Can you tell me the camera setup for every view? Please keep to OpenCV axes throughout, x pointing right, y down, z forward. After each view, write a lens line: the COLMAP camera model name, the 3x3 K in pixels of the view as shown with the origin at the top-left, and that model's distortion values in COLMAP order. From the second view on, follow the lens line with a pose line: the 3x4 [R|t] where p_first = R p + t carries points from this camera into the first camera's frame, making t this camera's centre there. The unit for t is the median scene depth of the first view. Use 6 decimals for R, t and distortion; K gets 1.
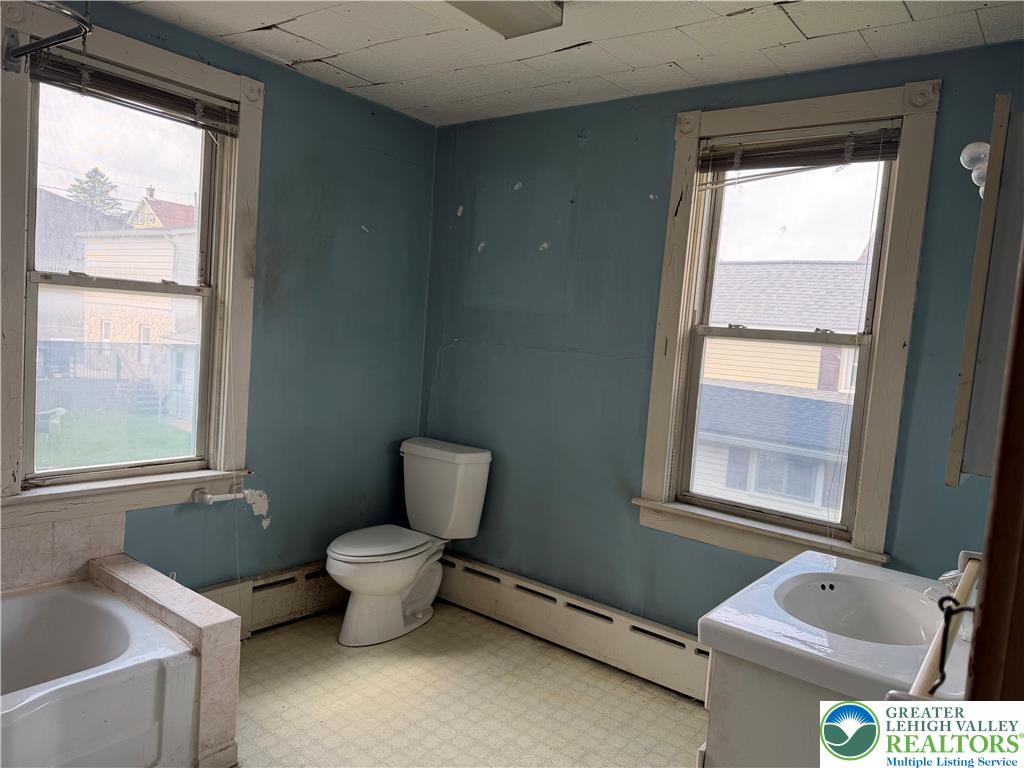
lens RADIAL K [[724.3, 0, 511.7], [0, 724.3, 384.9], [0, 0, 1]] dist [-0.004557, -0.004044]
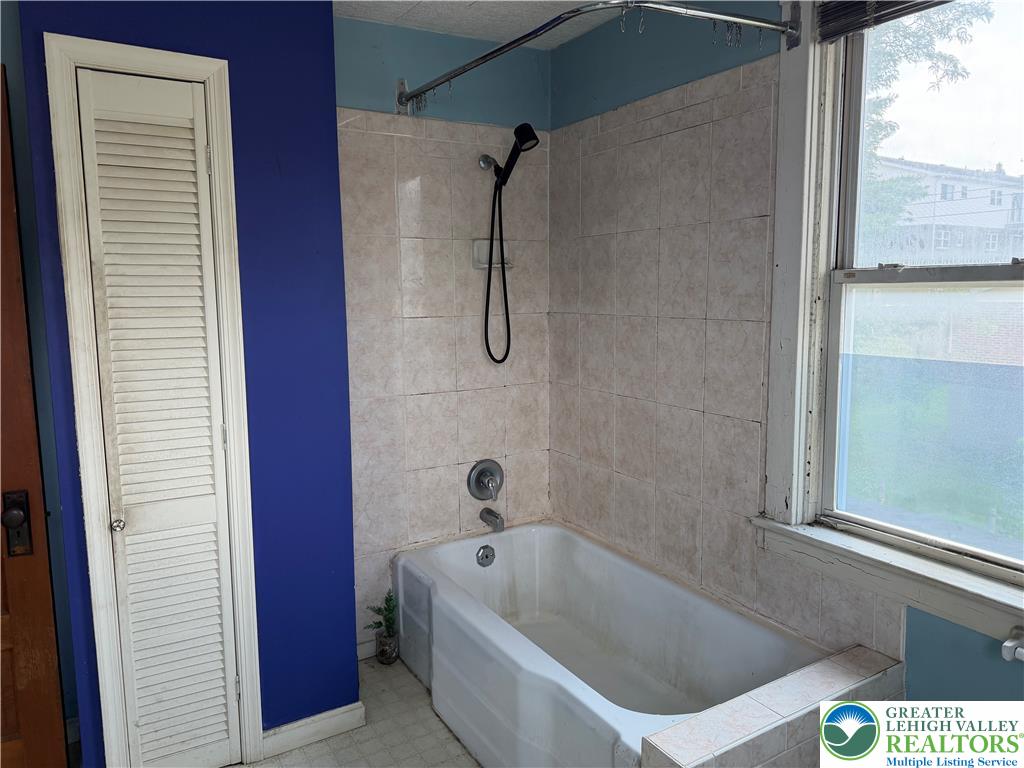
lens RADIAL K [[724.3, 0, 511.6], [0, 724.3, 381.0], [0, 0, 1]] dist [-0.004557, -0.004044]
pose [[-0.370829, 0.047382, -0.927492, 0.238618], [-0.089417, 0.992236, 0.086440, -0.064173], [0.924387, 0.114988, -0.363713, 0.906224]]
